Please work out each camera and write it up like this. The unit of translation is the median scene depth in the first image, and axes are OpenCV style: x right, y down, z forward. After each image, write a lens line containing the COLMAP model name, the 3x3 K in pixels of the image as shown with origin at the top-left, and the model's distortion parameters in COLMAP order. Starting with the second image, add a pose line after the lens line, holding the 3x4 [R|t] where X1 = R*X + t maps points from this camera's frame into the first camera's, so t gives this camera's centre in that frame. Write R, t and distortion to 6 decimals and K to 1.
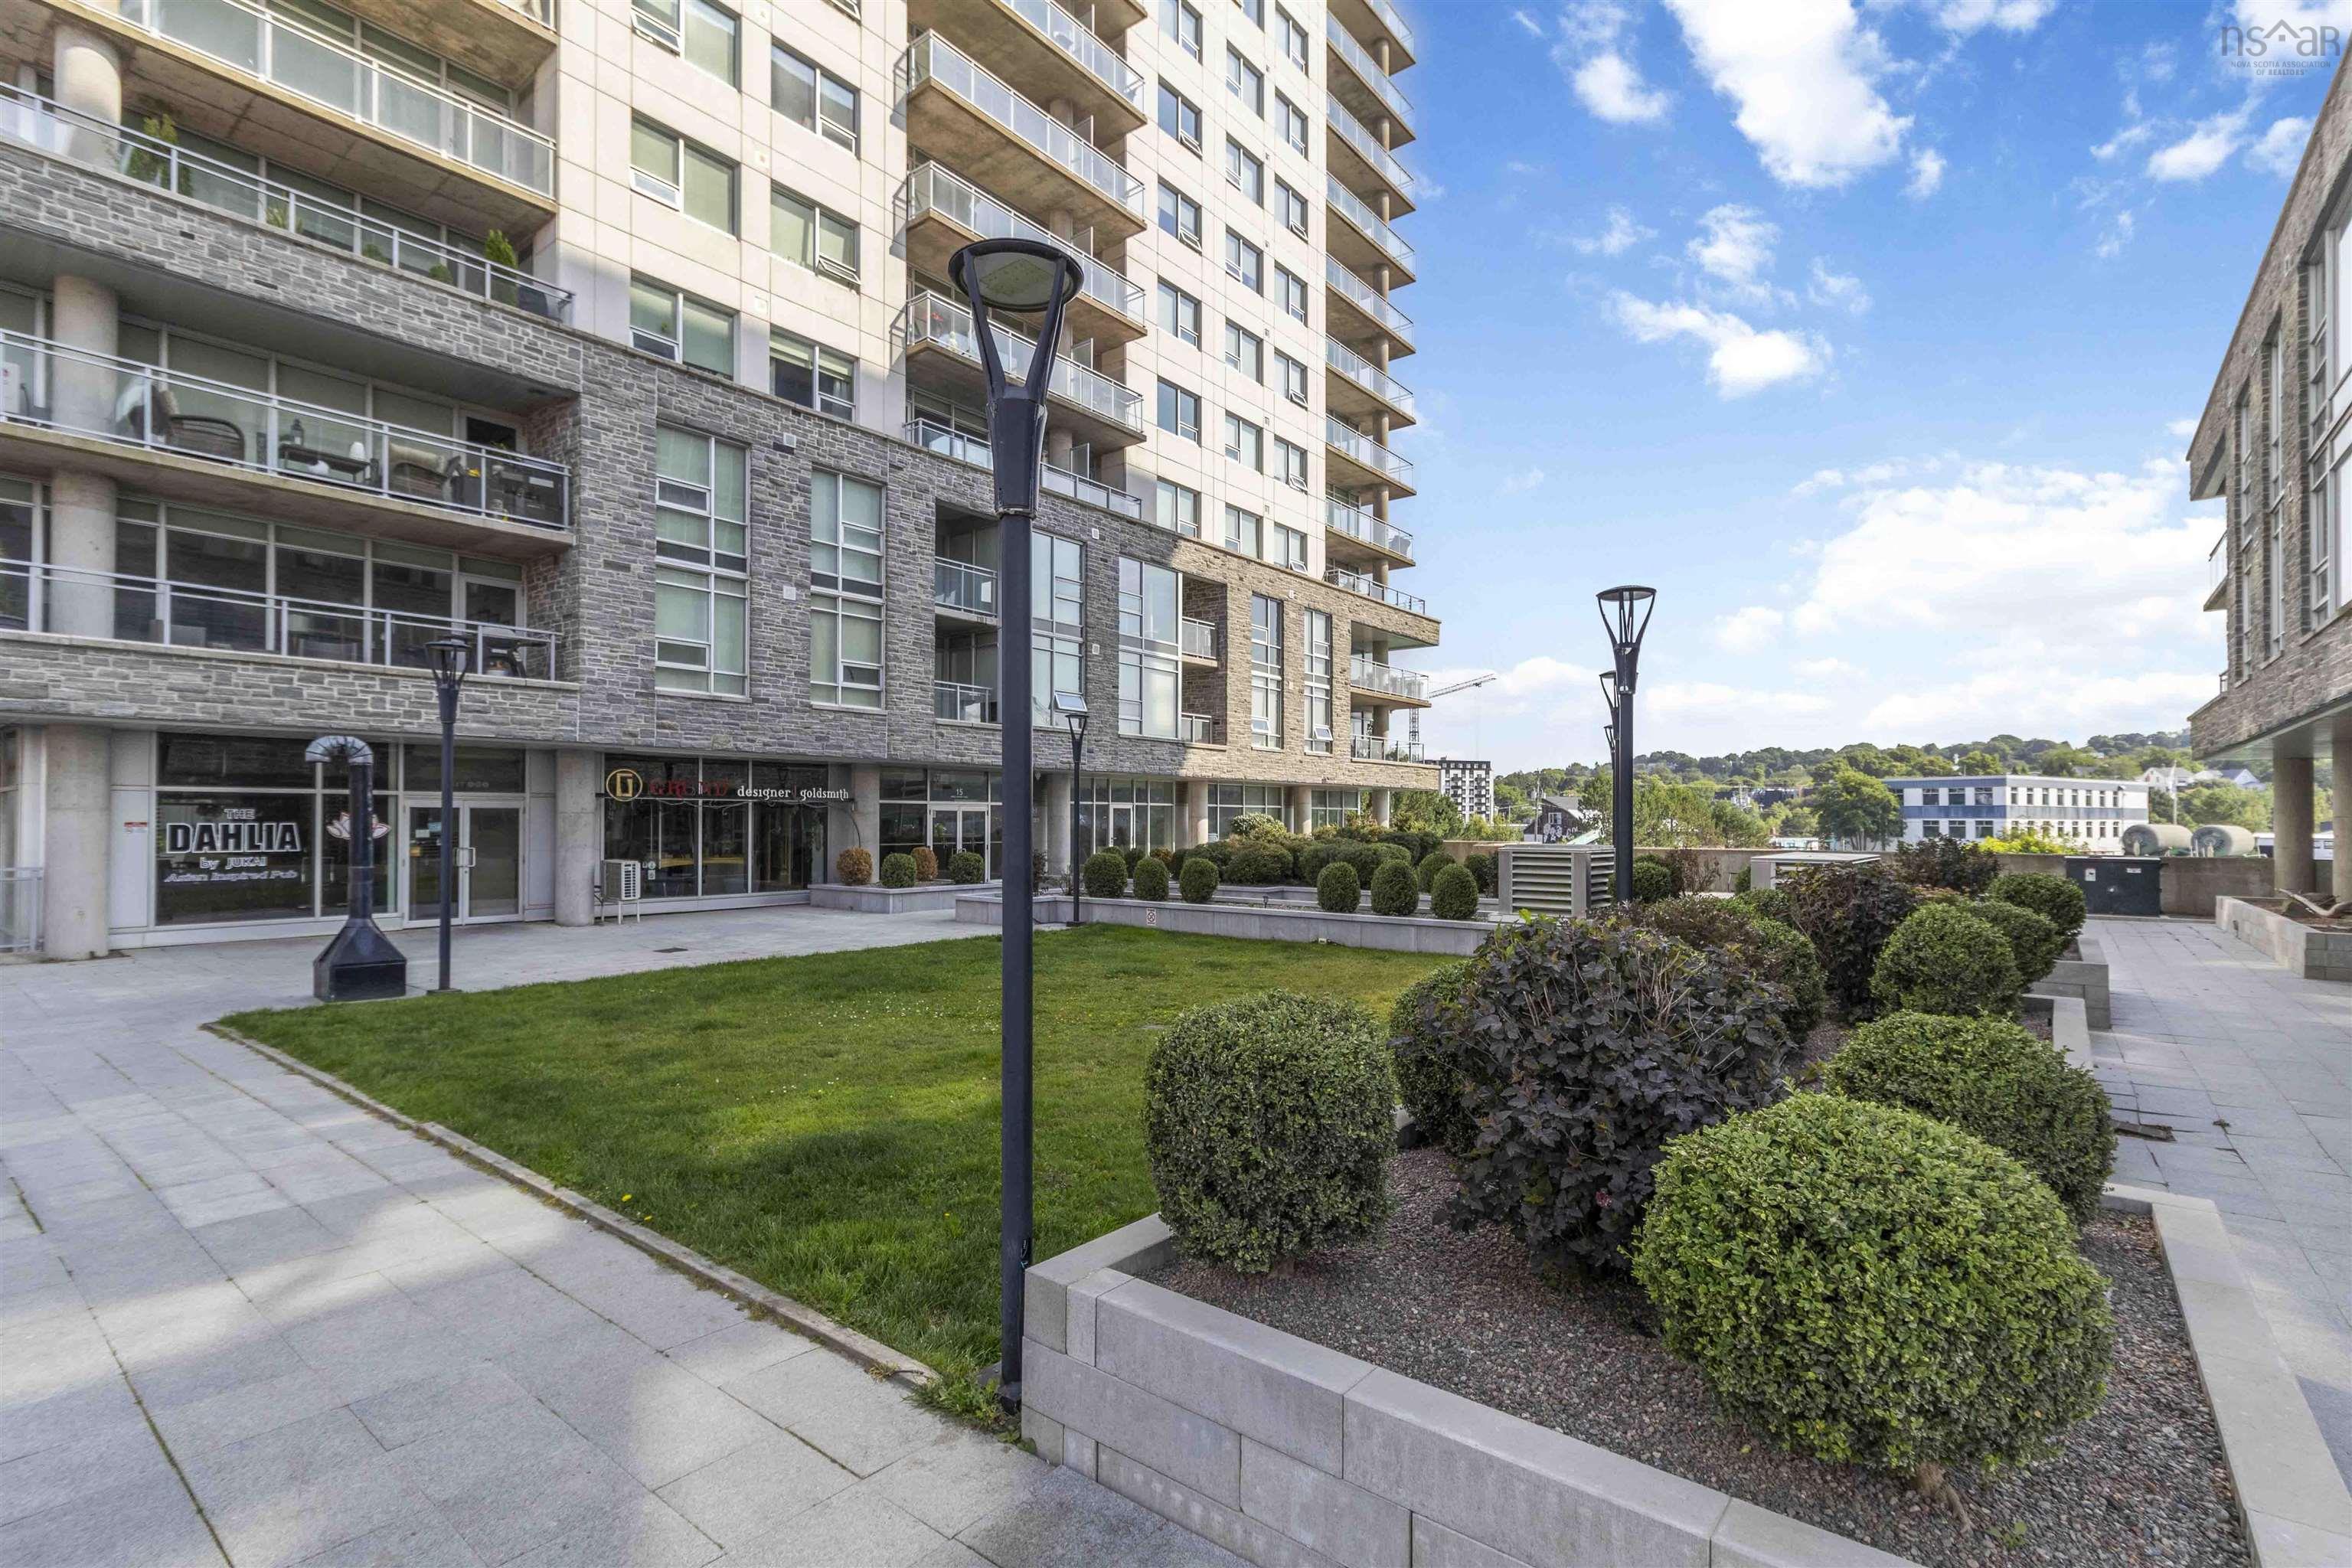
lens RADIAL K [[1088.9, 0, 1187.3], [0, 1088.9, 779.2], [0, 0, 1]] dist [0.003740, 0.001245]
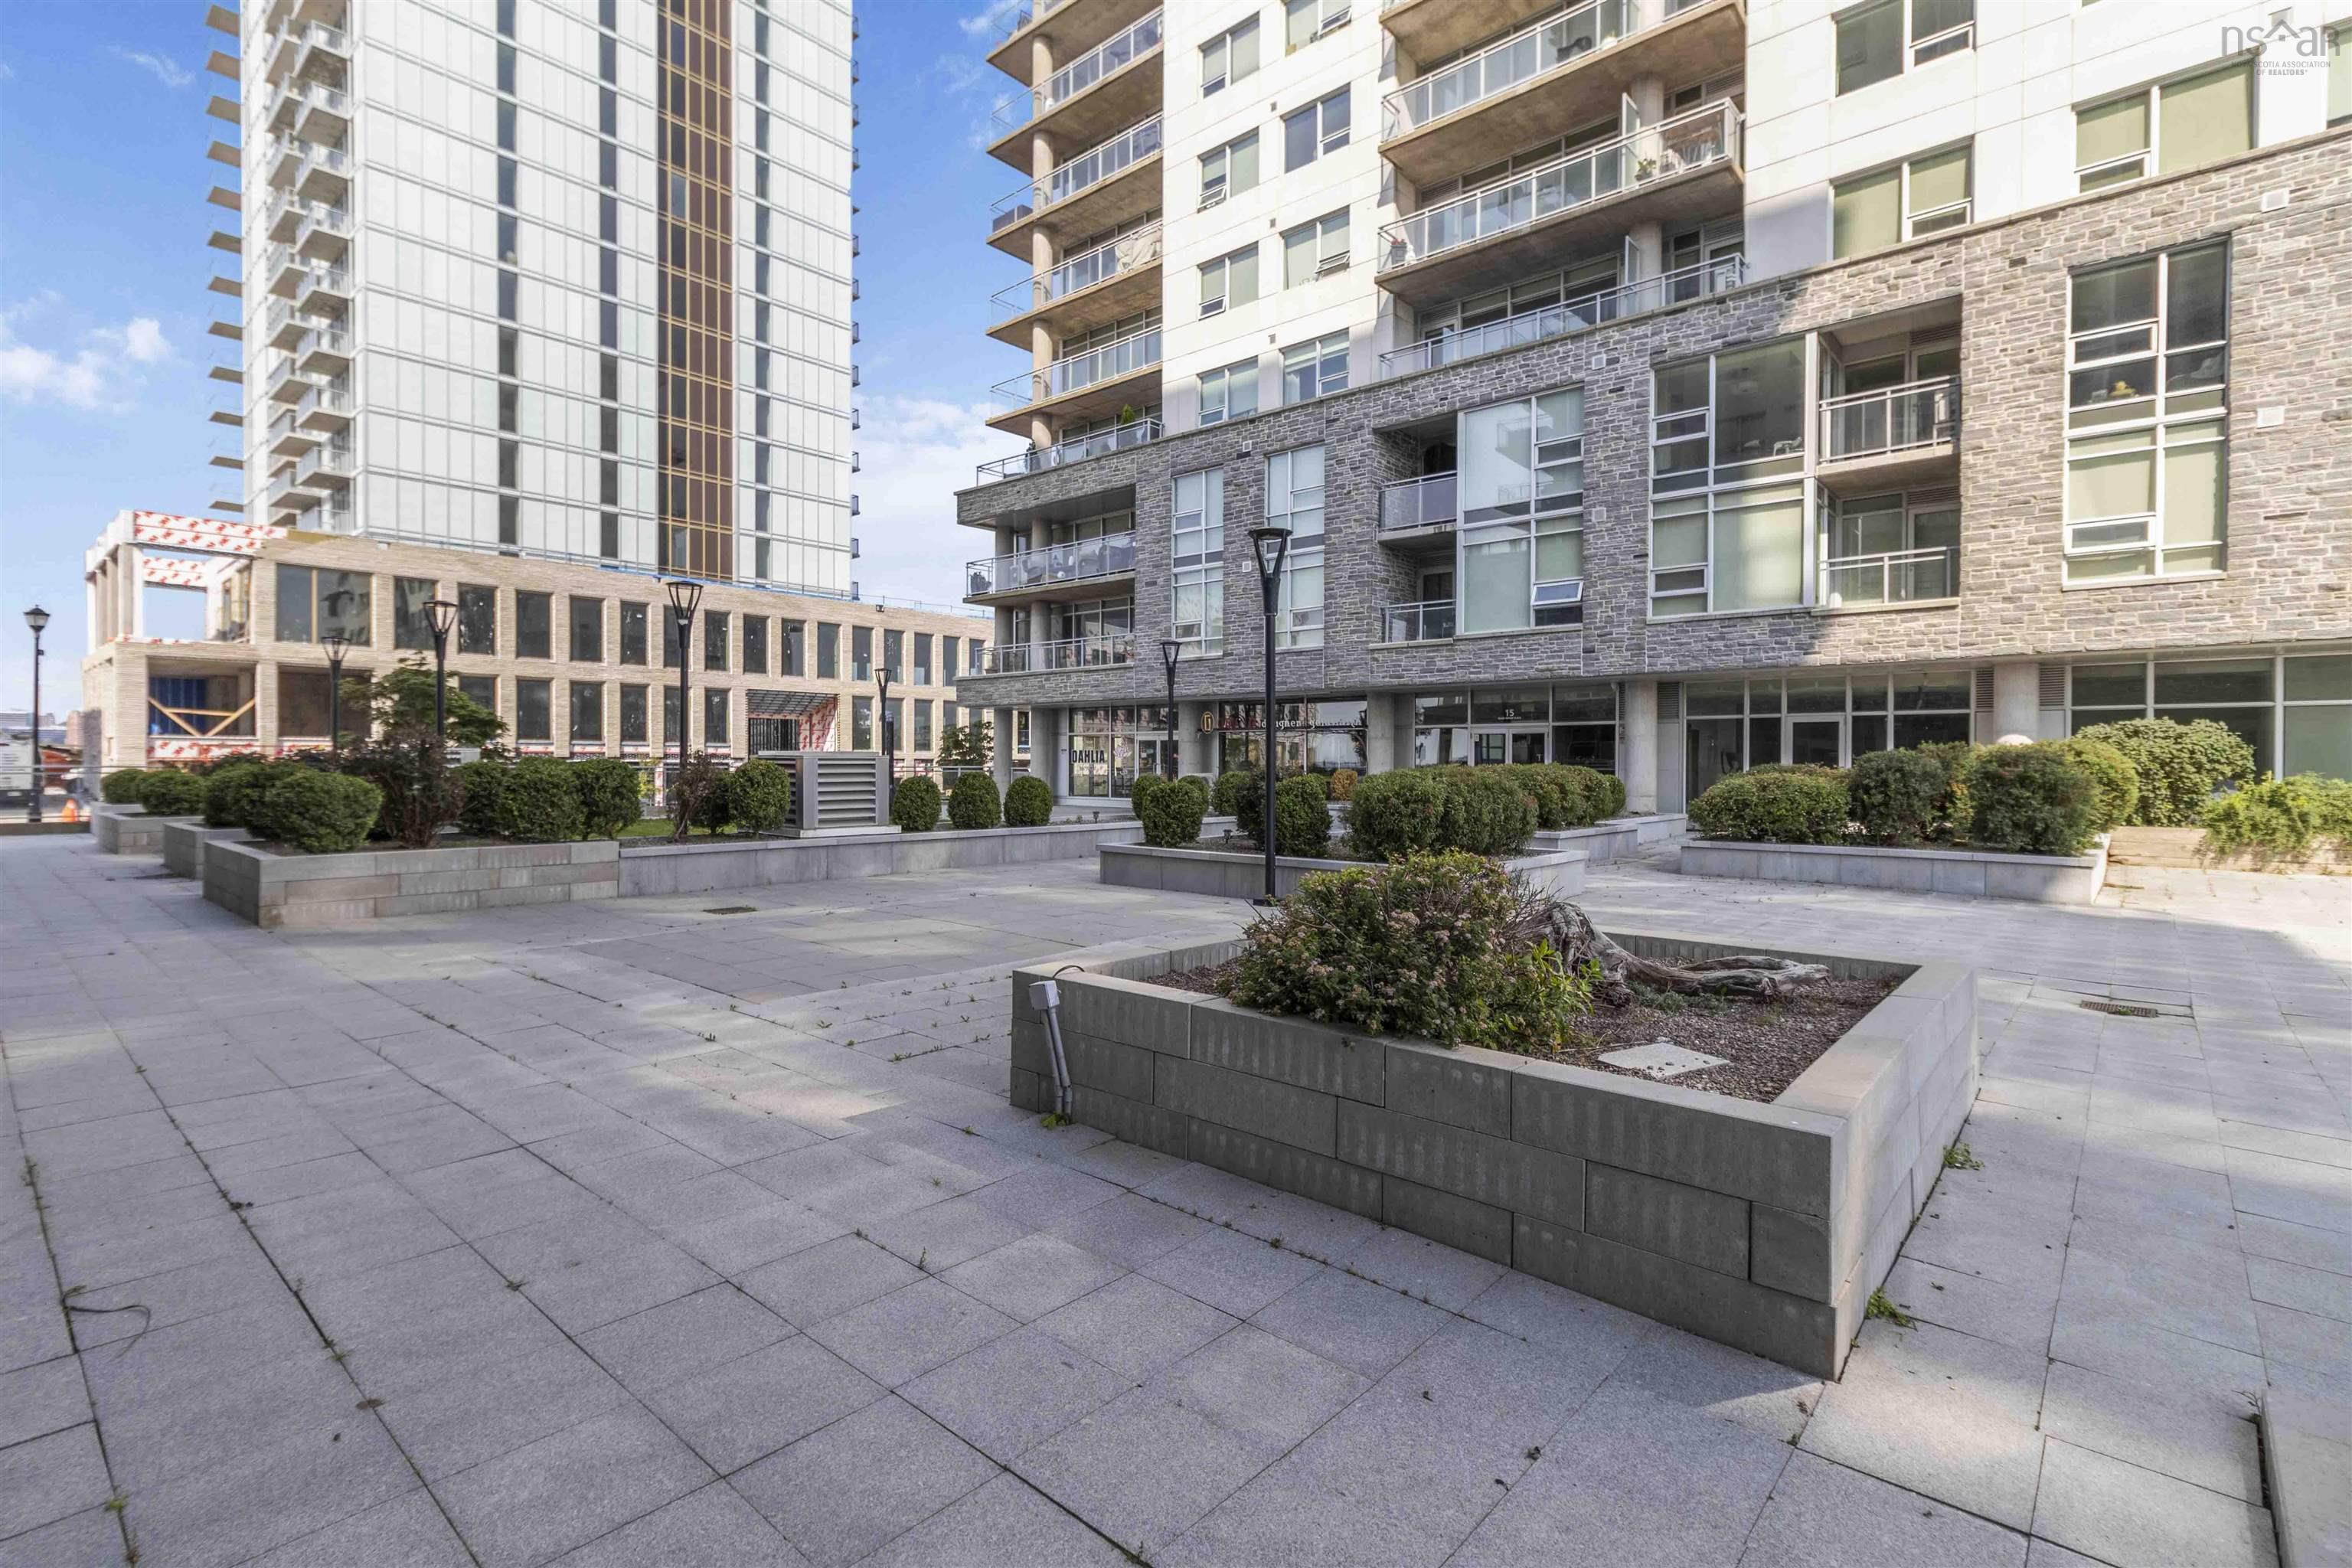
lens RADIAL K [[1091.5, 0, 1182.5], [0, 1091.5, 768.4], [0, 0, 1]] dist [0.003474, 0.000037]
pose [[-0.058964, 0.000017, -0.998260, 0.830335], [0.031743, 0.999494, -0.001858, 0.059568], [0.997755, -0.031797, -0.058935, 0.896112]]
